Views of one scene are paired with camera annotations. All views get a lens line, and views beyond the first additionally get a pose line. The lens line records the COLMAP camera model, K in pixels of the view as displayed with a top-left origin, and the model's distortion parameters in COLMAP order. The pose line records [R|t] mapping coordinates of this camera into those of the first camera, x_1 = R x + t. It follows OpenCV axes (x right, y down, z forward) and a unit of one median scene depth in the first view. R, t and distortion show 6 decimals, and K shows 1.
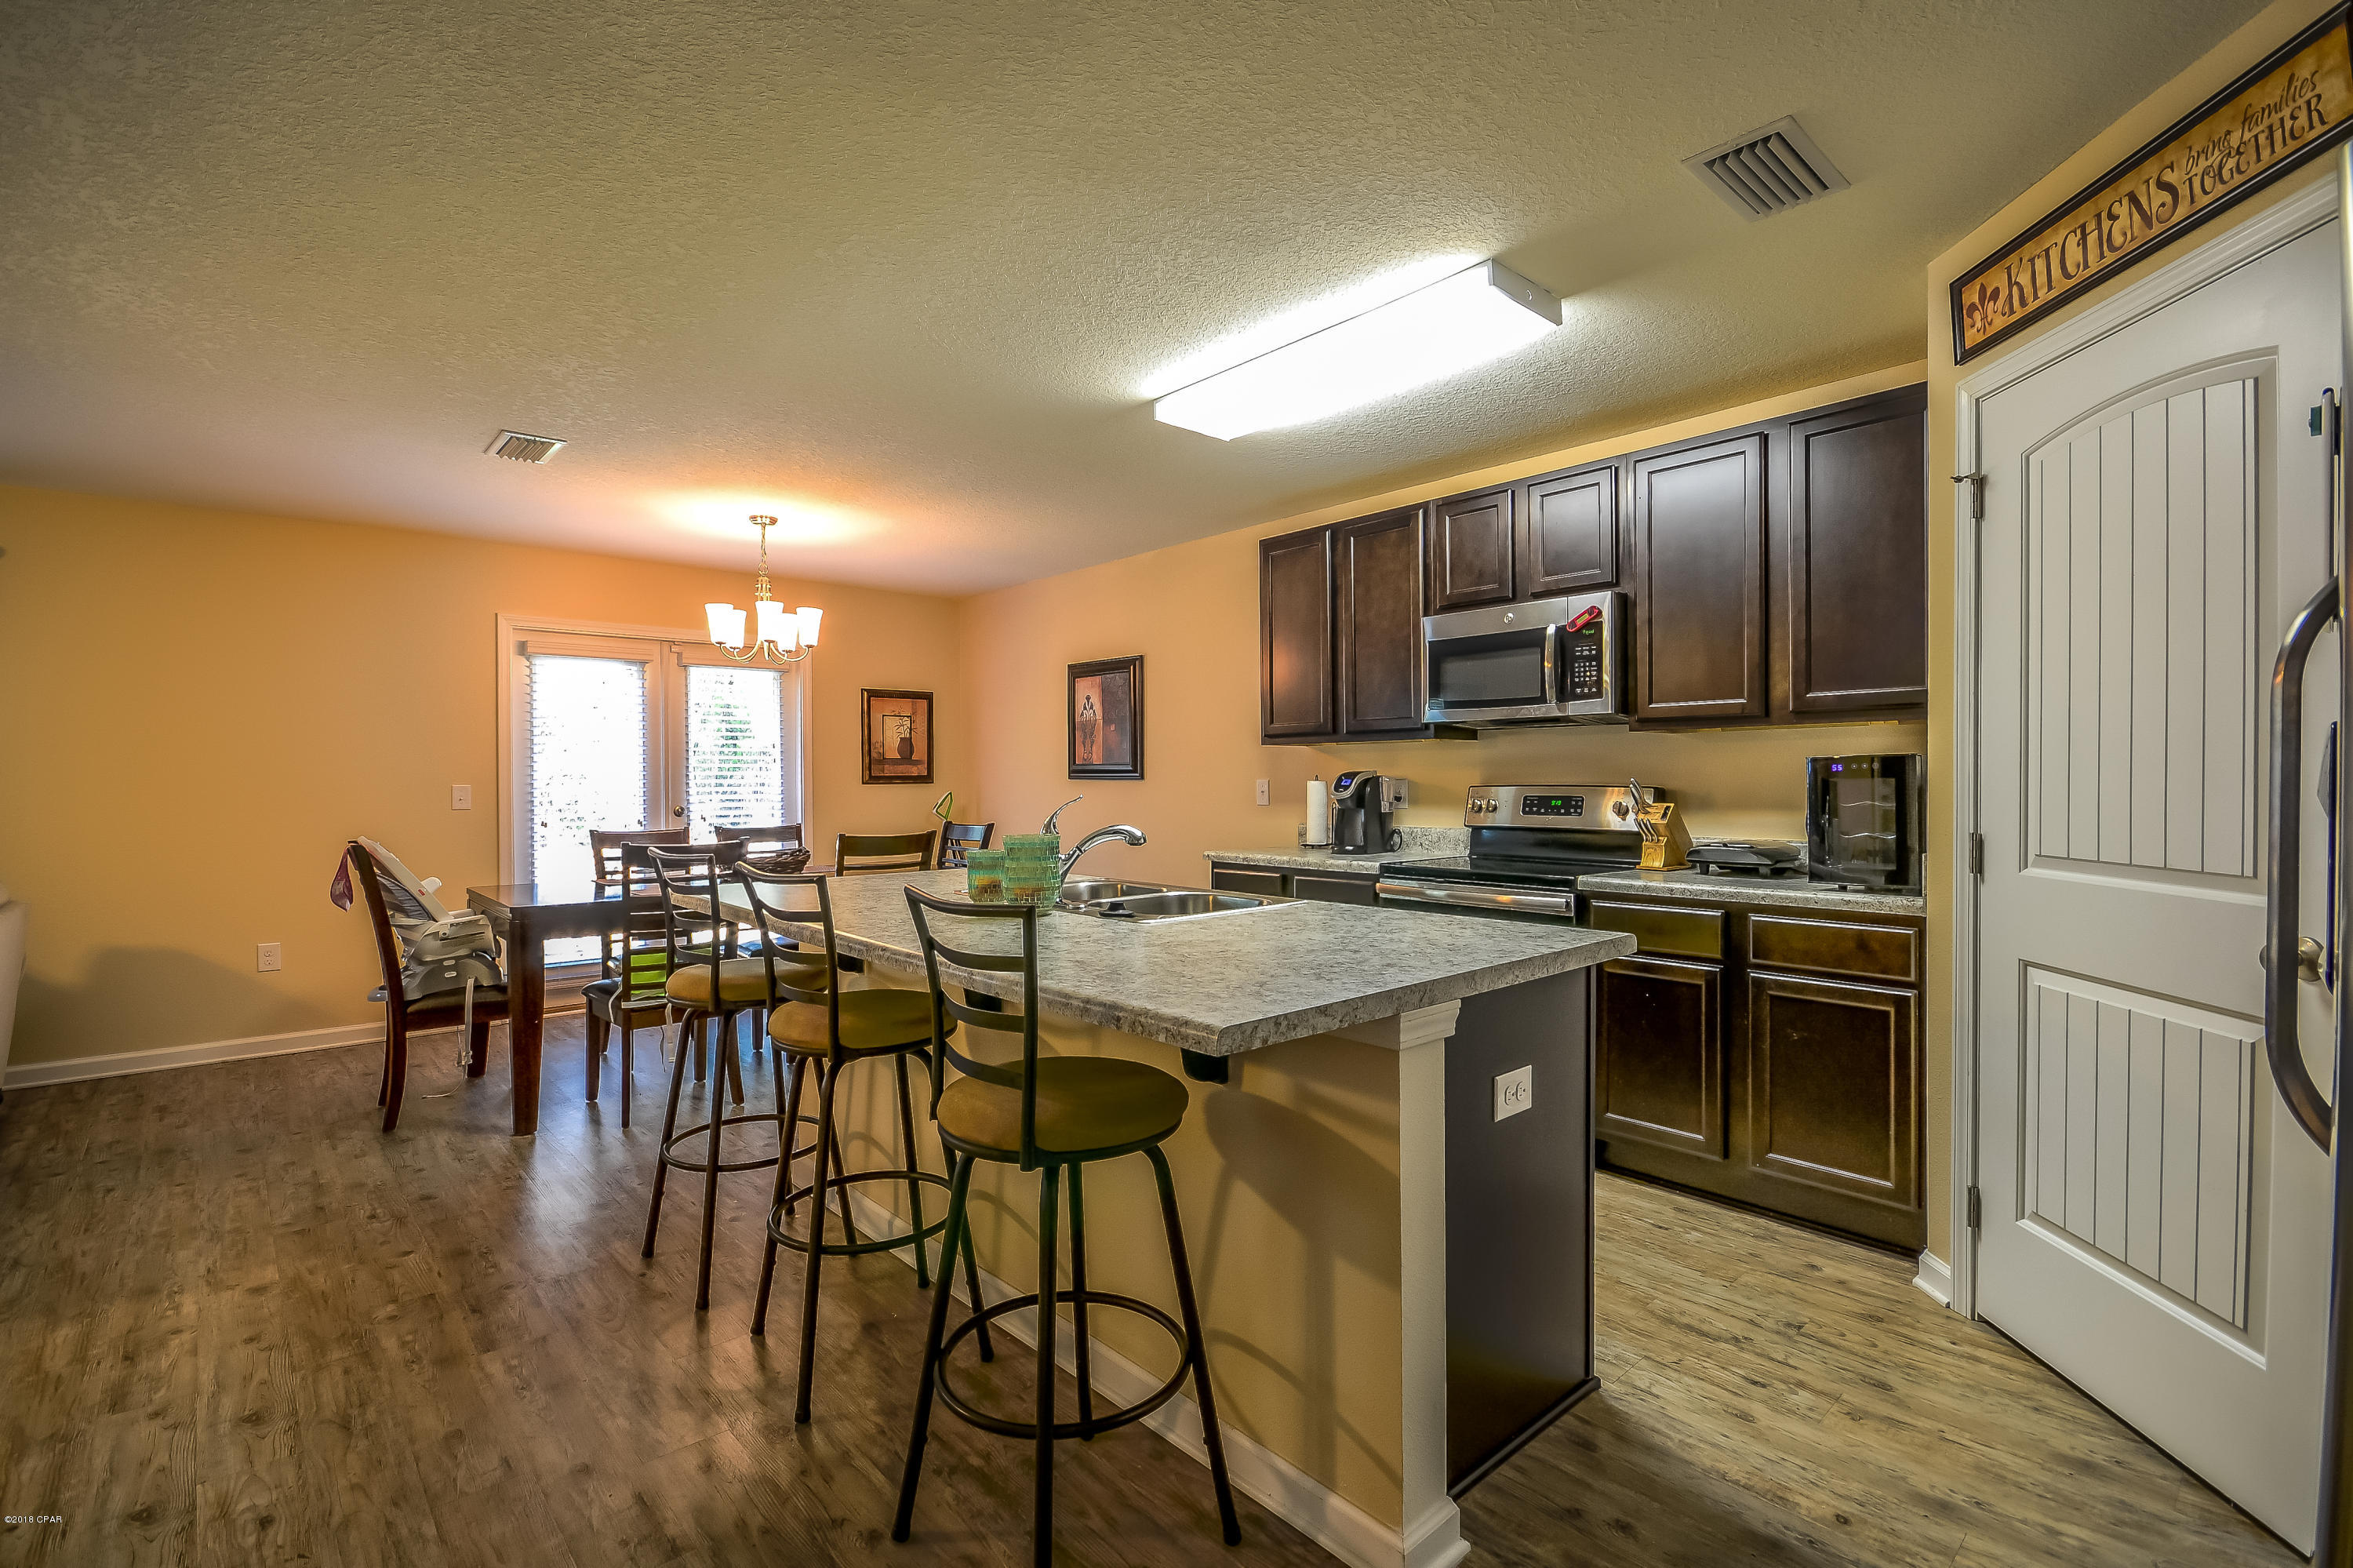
lens RADIAL K [[1068.2, 0, 1177.7], [0, 1068.2, 792.0], [0, 0, 1]] dist [0.000474, -0.001253]
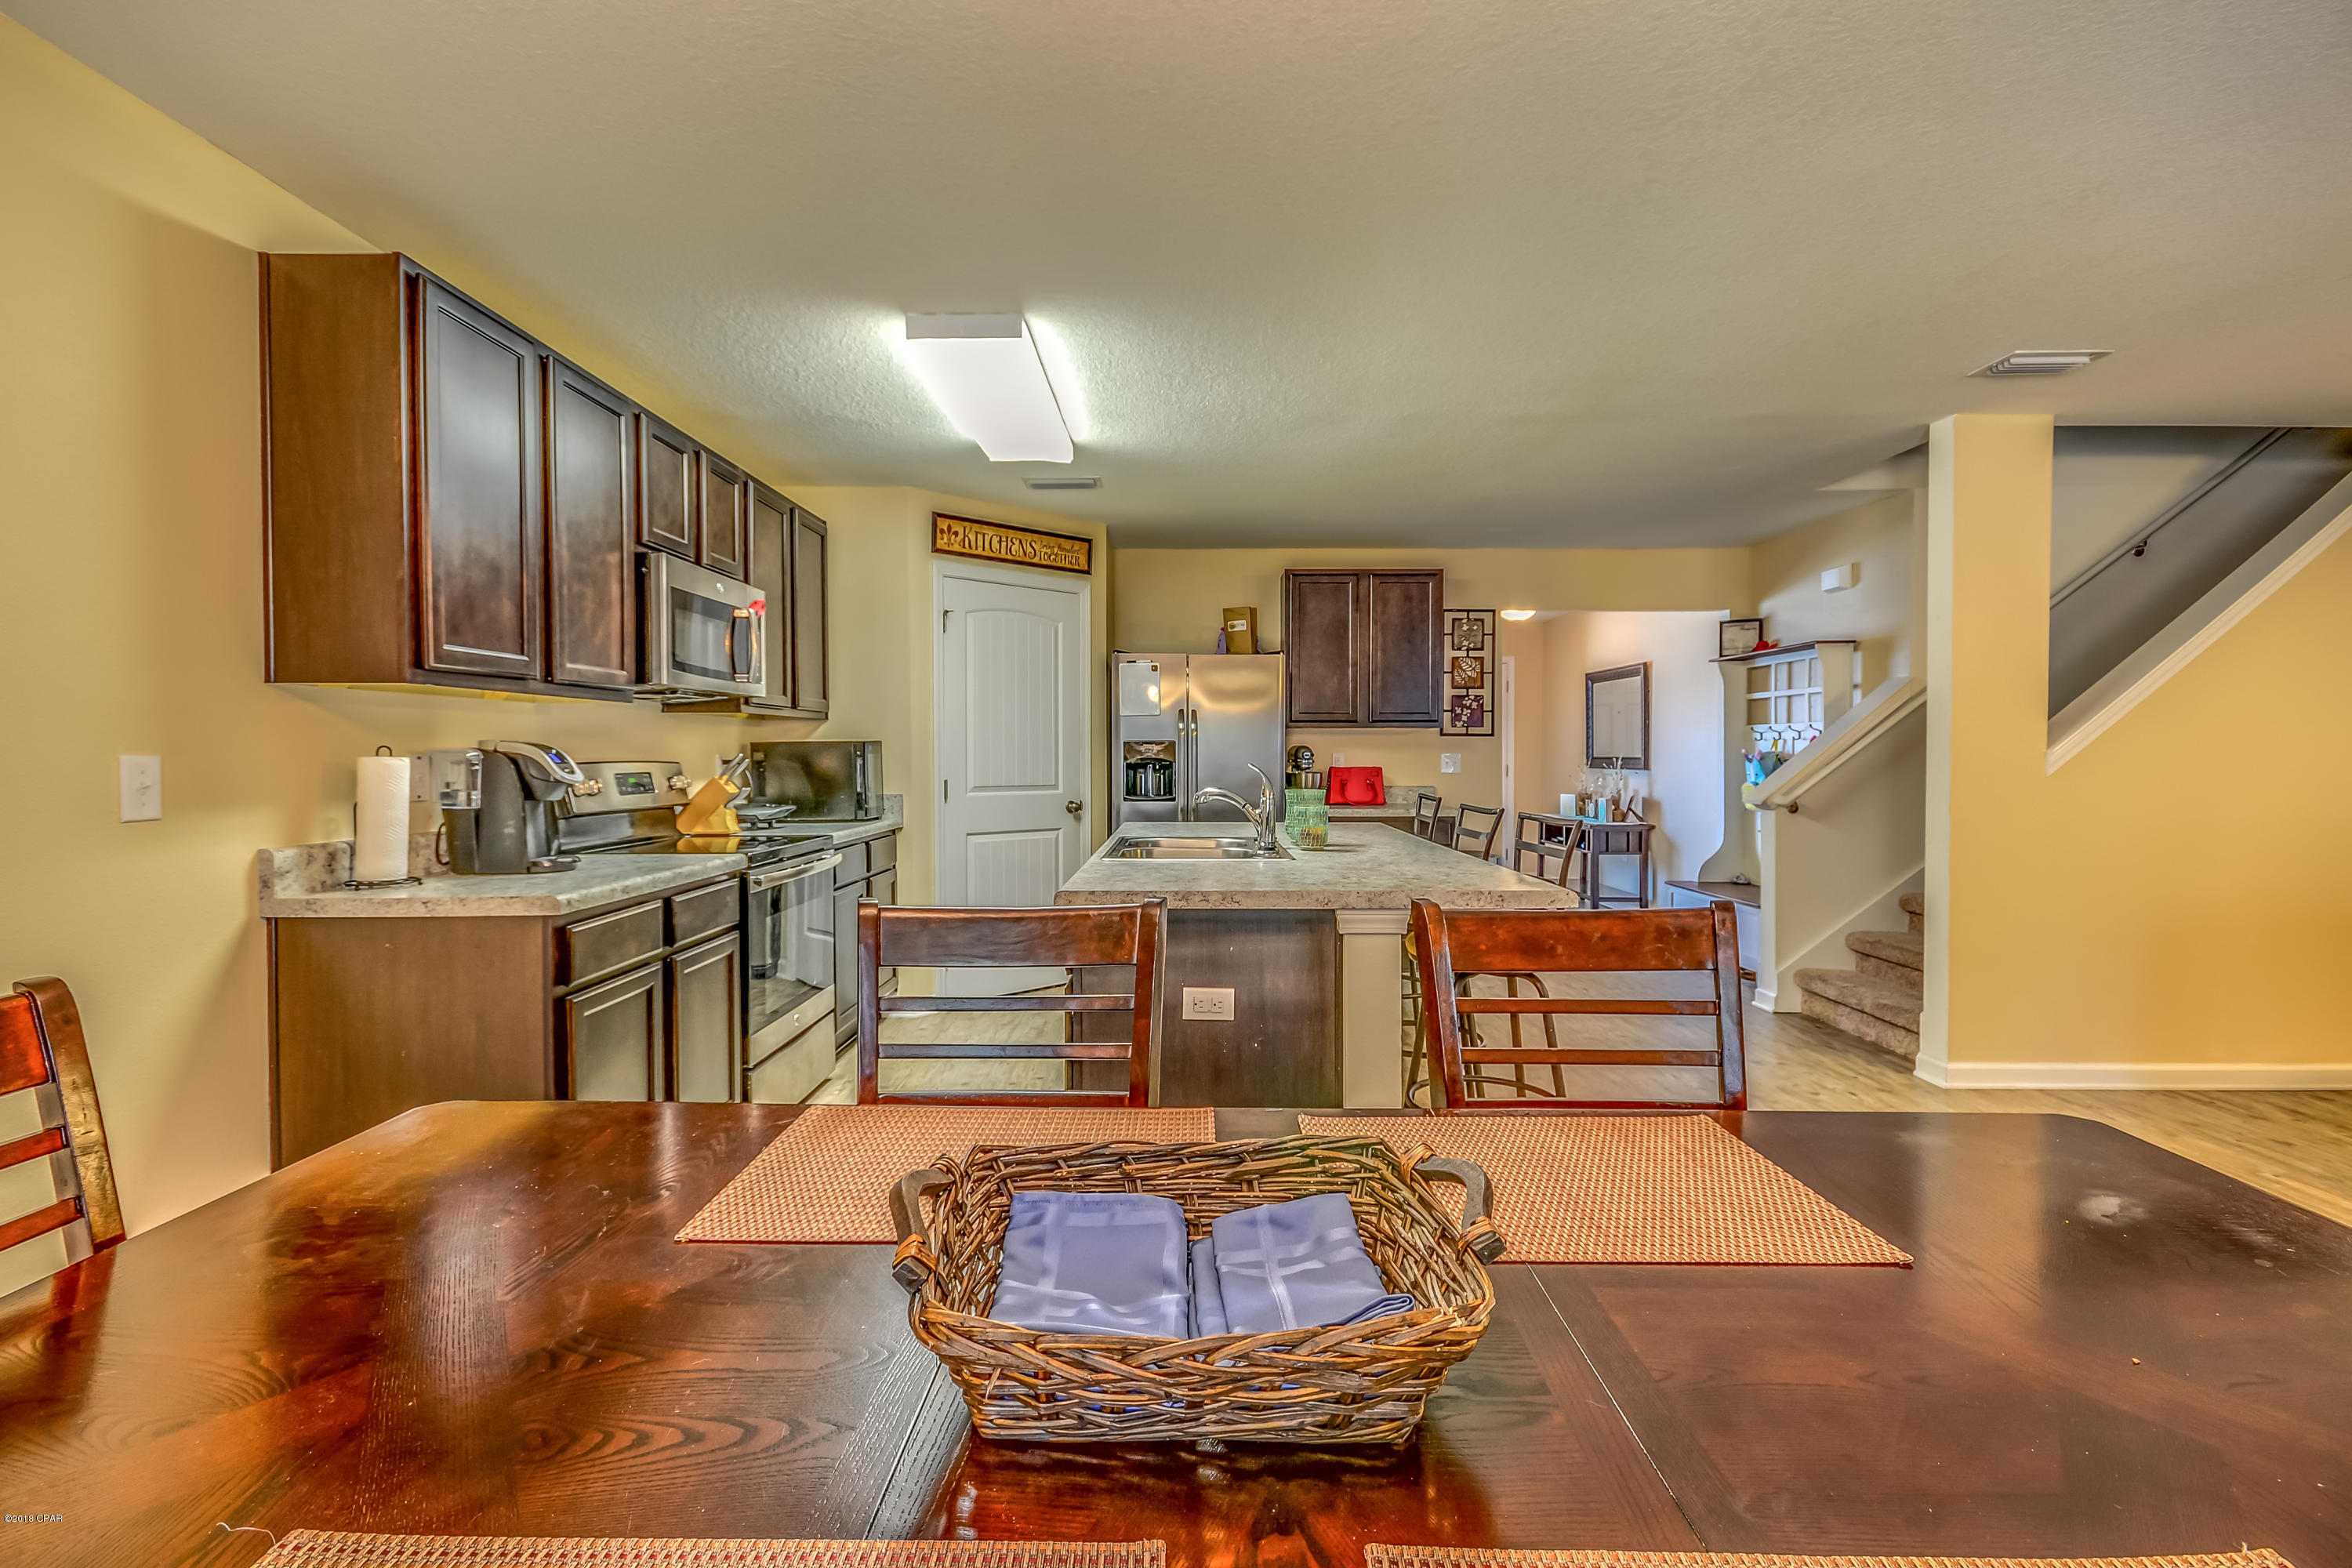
lens RADIAL K [[1055.4, 0, 1175.2], [0, 1055.4, 768.0], [0, 0, 1]] dist [0.013229, -0.000159]
pose [[-0.742225, -0.000216, 0.670151, -0.677502], [0.019105, 0.999587, 0.021482, -0.011713], [-0.669879, 0.028748, -0.741914, 1.524898]]
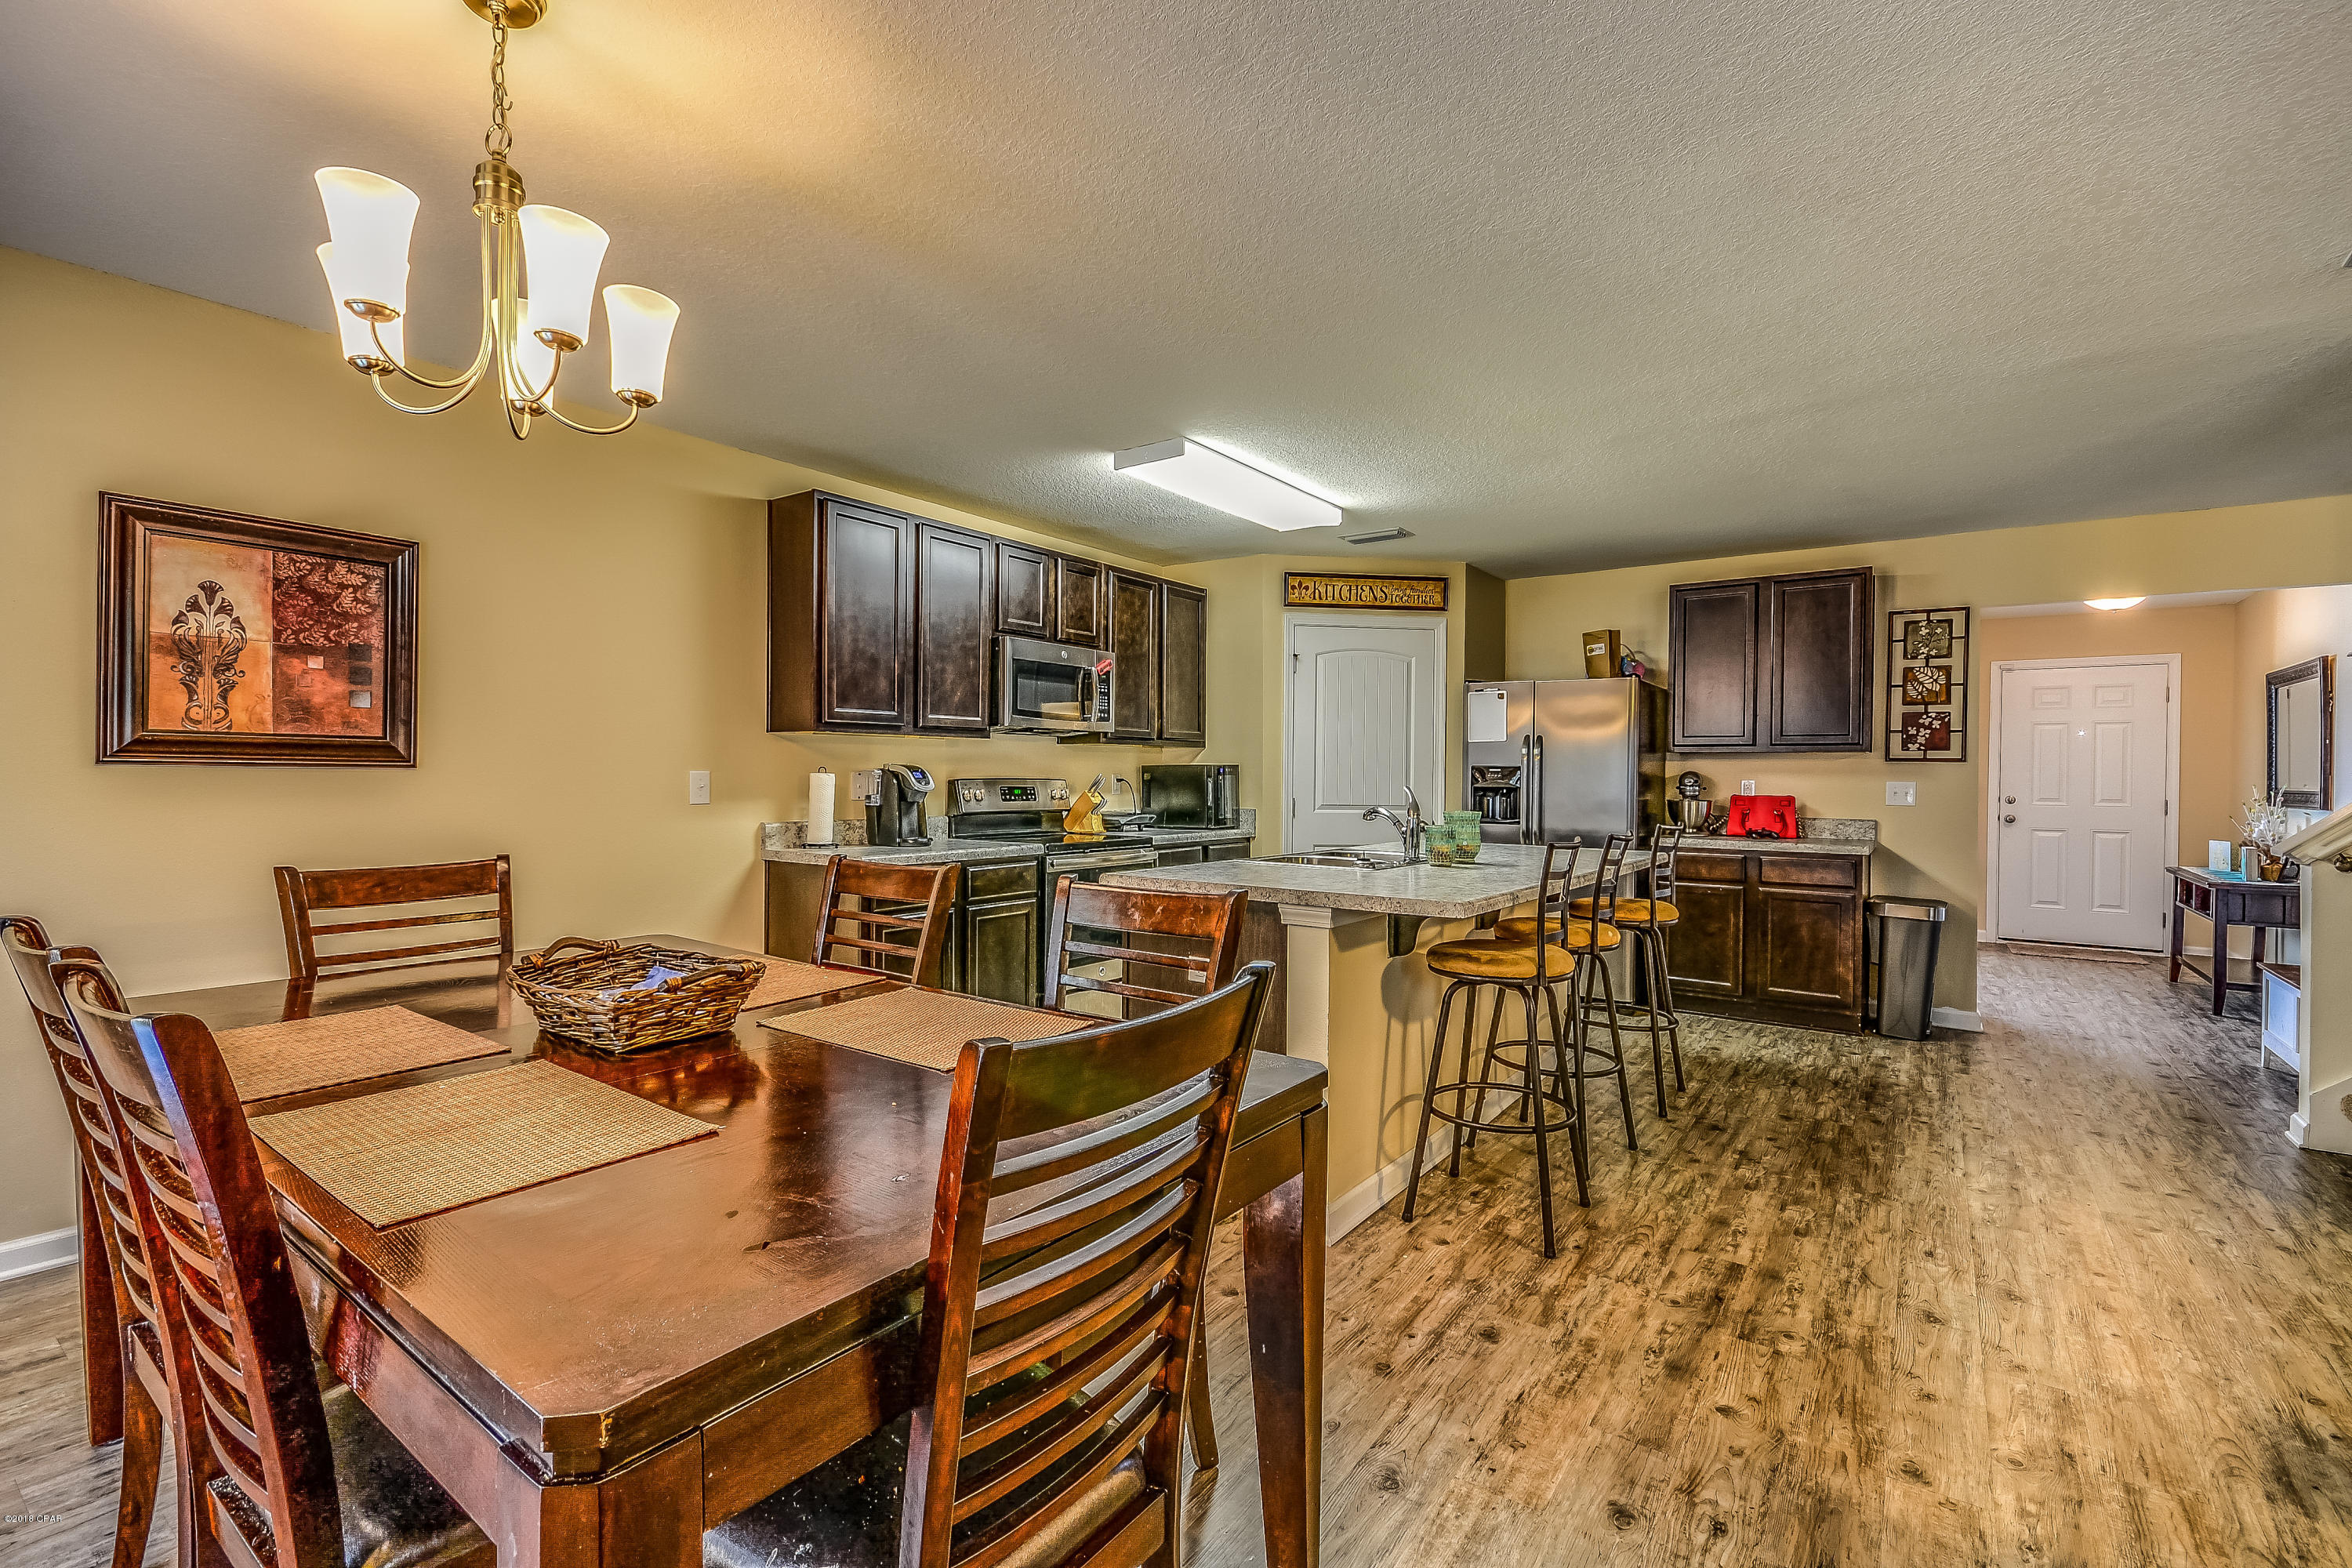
lens RADIAL K [[1055.4, 0, 1171.5], [0, 1055.4, 779.9], [0, 0, 1]] dist [0.013229, -0.000159]
pose [[-0.212677, 0.002049, 0.977120, -1.087533], [0.009903, 0.999951, 0.000058, -0.002508], [-0.977072, 0.009689, -0.212687, 1.221523]]
